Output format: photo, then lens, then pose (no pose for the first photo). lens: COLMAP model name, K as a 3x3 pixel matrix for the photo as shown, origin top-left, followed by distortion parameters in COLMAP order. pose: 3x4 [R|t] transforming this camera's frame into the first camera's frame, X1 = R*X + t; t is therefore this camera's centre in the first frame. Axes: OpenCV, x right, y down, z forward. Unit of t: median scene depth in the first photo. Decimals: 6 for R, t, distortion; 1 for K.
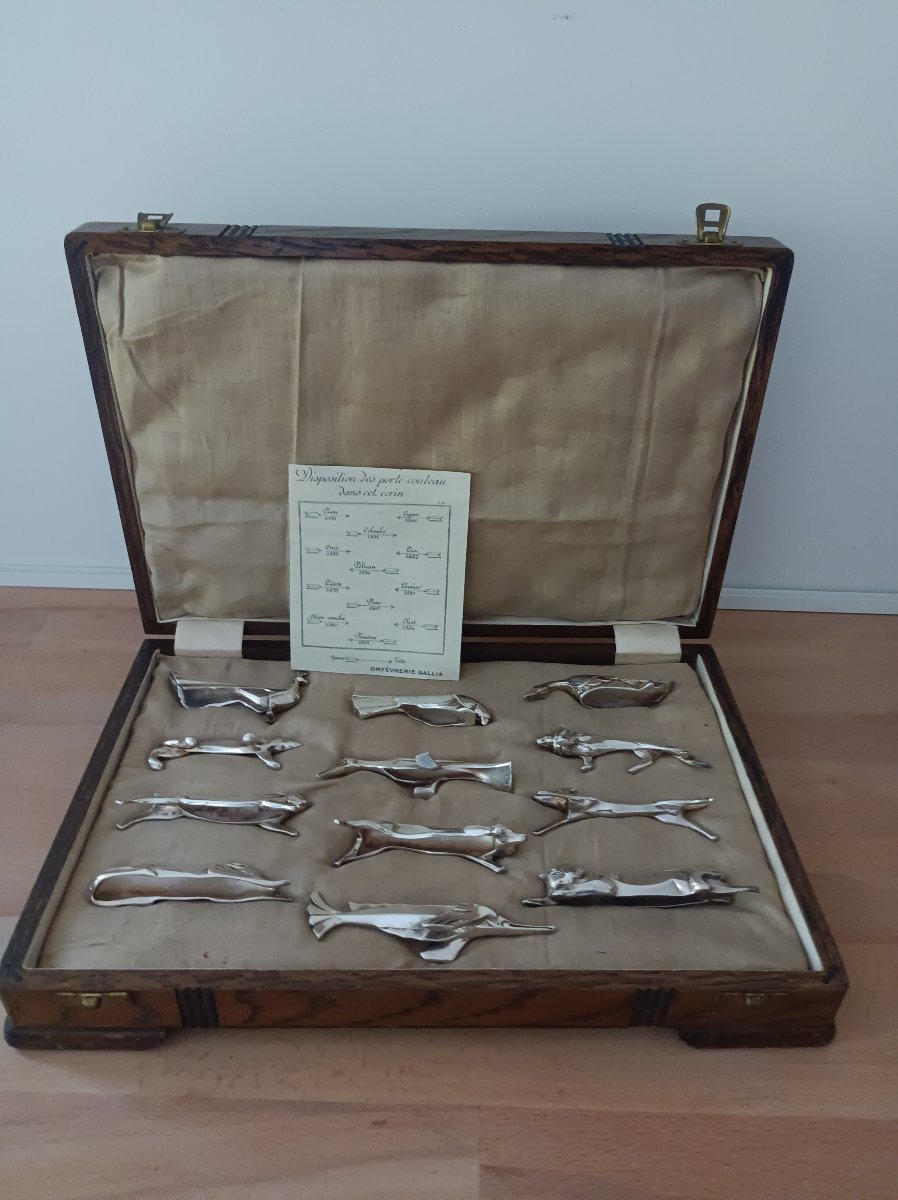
lens RADIAL K [[905.1, 0, 449.0], [0, 905.1, 600.0], [0, 0, 1]] dist [-0.007824, -0.002879]
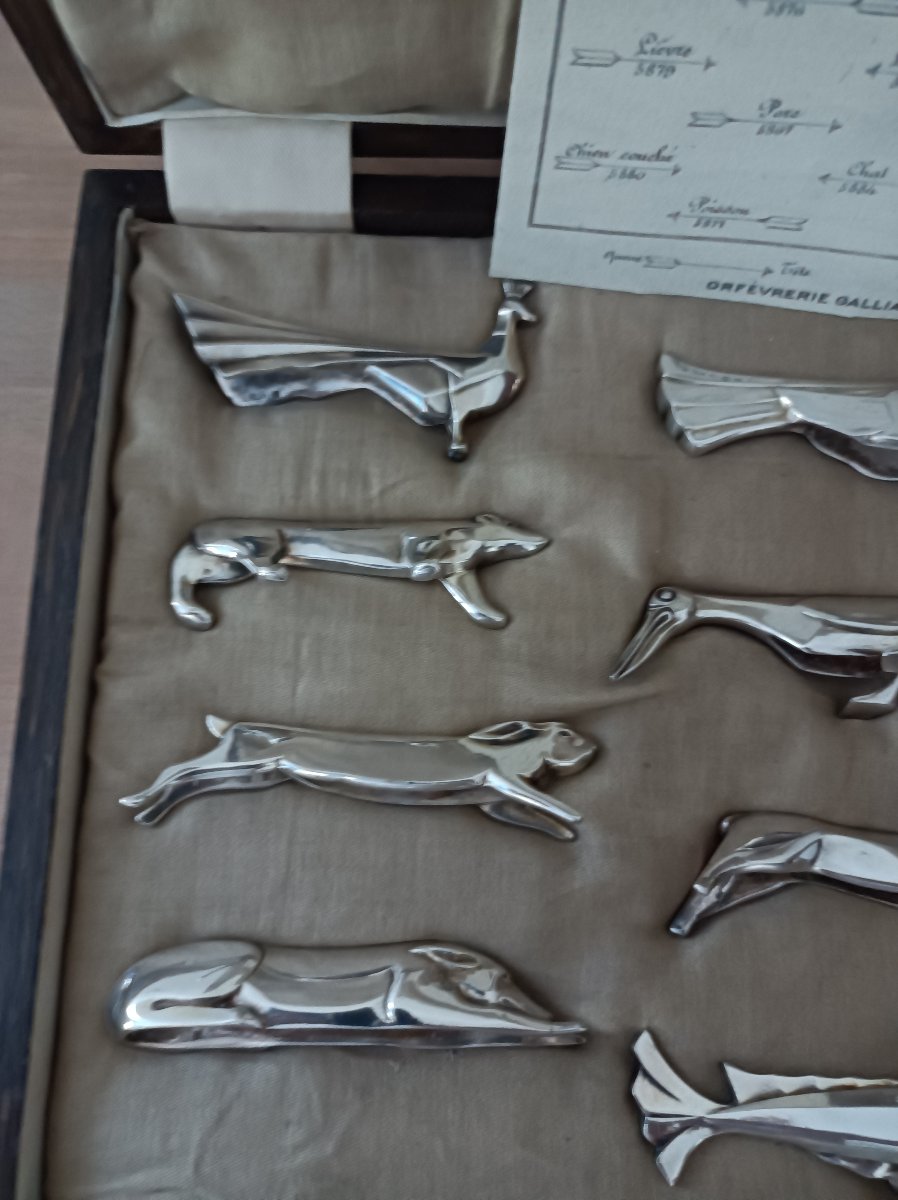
lens RADIAL K [[918.7, 0, 449.0], [0, 918.7, 600.0], [0, 0, 1]] dist [-0.021445, 0.000085]
pose [[0.999178, 0.027844, -0.029474, -0.181149], [0.000369, 0.720652, 0.693296, -0.092267], [0.040545, -0.692737, 0.720050, 0.649232]]
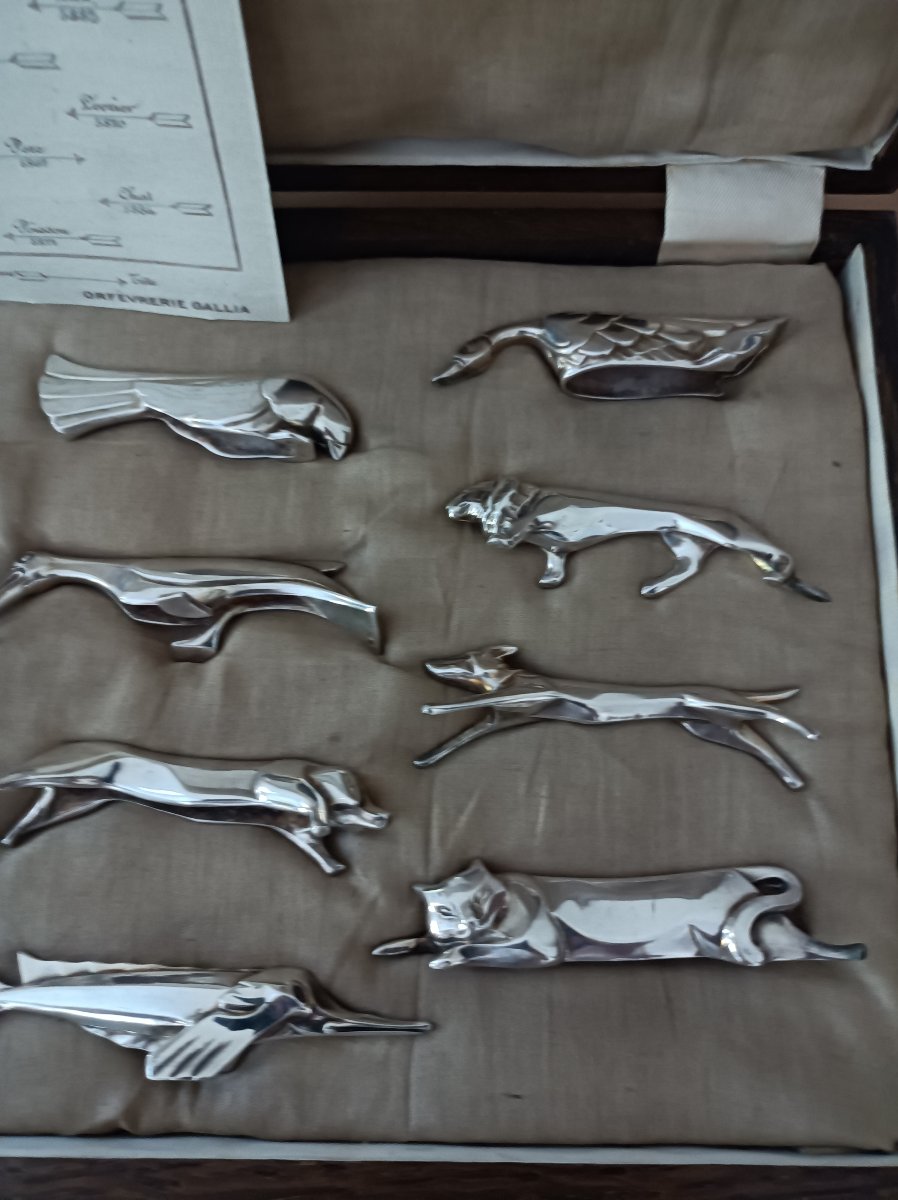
lens RADIAL K [[905.1, 0, 449.0], [0, 905.1, 600.0], [0, 0, 1]] dist [-0.007824, -0.002879]
pose [[0.999434, 0.013379, -0.030879, 0.105364], [0.010955, 0.738253, 0.674434, -0.107797], [0.031820, -0.674391, 0.737689, 0.599357]]
